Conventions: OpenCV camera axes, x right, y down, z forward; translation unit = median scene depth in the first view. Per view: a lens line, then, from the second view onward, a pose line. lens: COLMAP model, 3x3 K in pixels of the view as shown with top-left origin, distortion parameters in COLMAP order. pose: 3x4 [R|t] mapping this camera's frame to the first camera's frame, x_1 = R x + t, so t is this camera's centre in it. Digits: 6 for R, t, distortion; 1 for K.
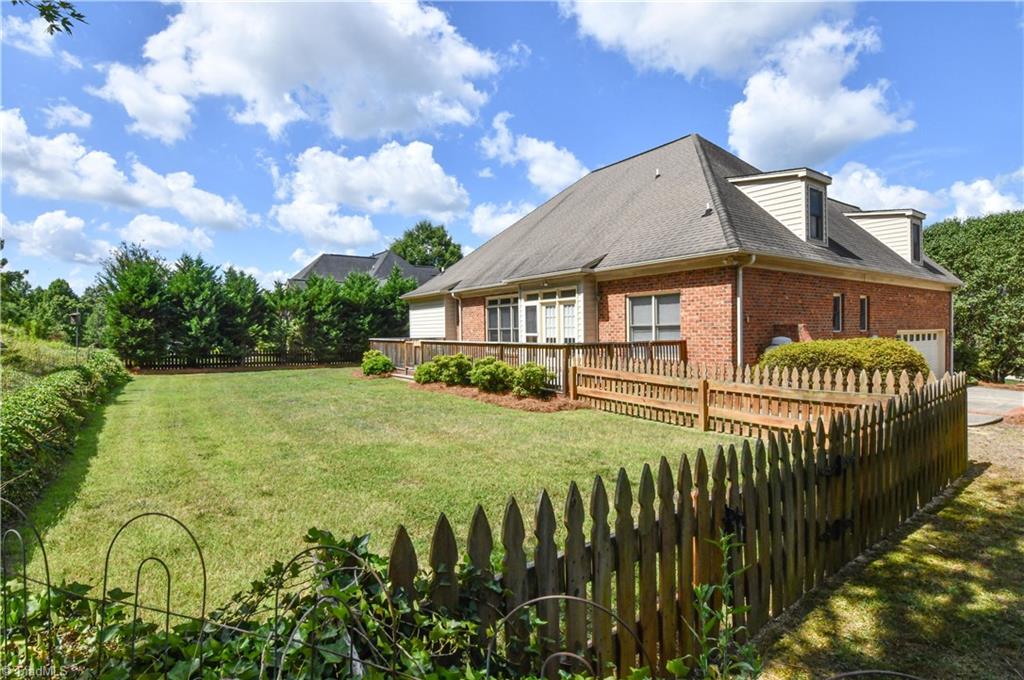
lens RADIAL K [[493.3, 0, 508.4], [0, 493.3, 338.8], [0, 0, 1]] dist [0.011000, -0.011472]
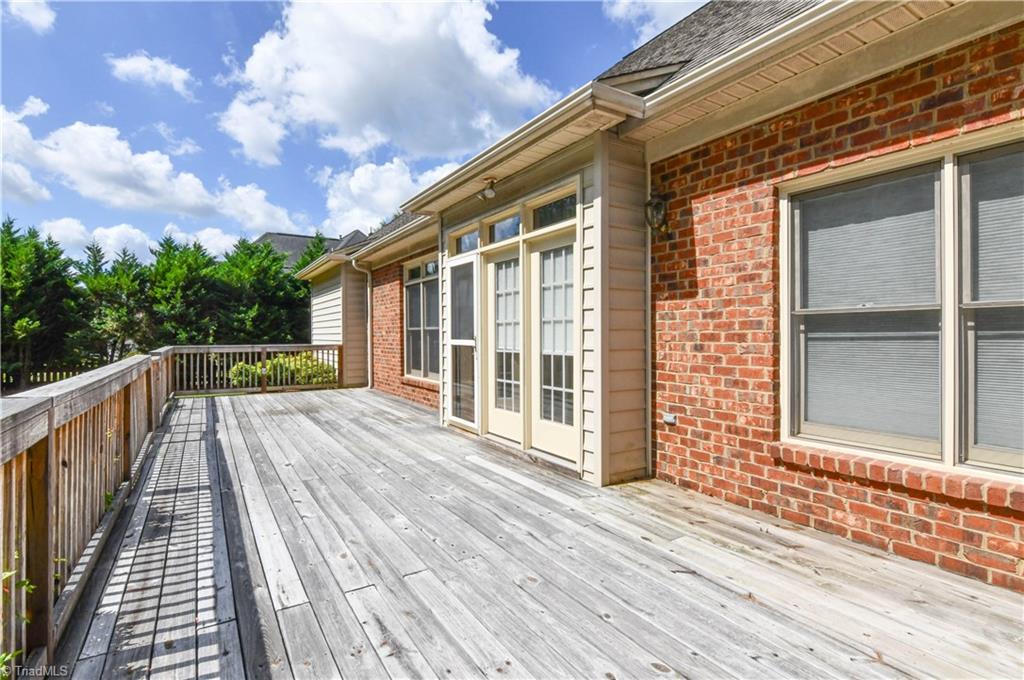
lens RADIAL K [[493.3, 0, 512.4], [0, 493.3, 333.1], [0, 0, 1]] dist [0.011000, -0.011472]
pose [[0.998420, 0.010205, -0.055257, 0.095053], [-0.011390, 0.999711, -0.021170, -0.008055], [0.055025, 0.021766, 0.998248, 0.580750]]
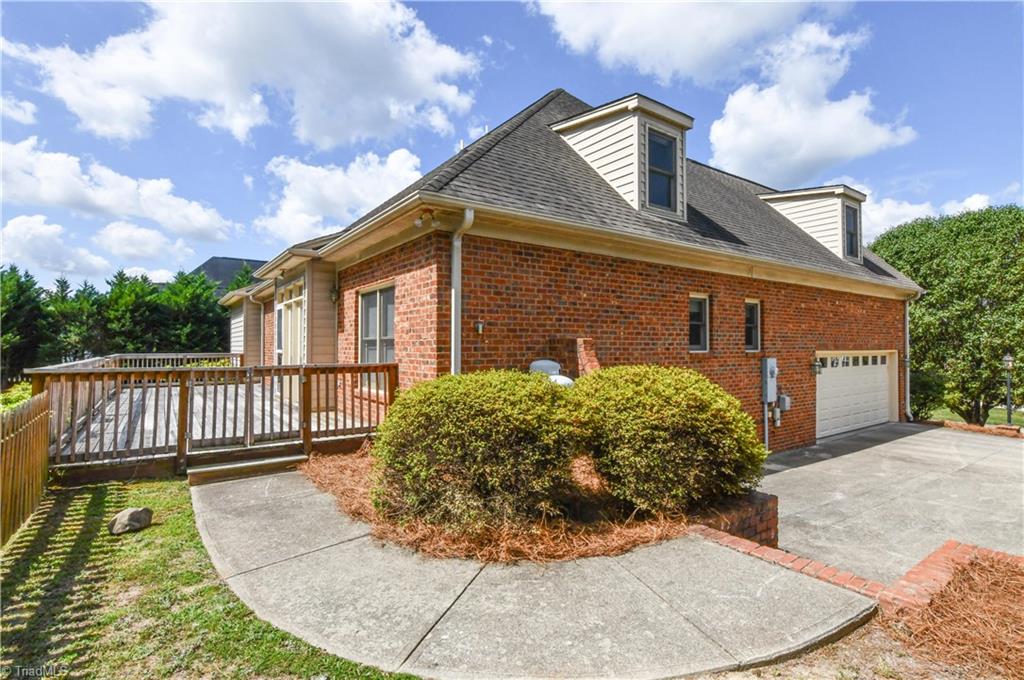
lens RADIAL K [[493.3, 0, 517.3], [0, 493.3, 333.4], [0, 0, 1]] dist [0.011000, -0.011472]
pose [[0.999913, 0.011299, 0.006840, 0.338246], [-0.010995, 0.999019, -0.042897, -0.007322], [-0.007318, 0.042818, 0.999056, 0.286068]]
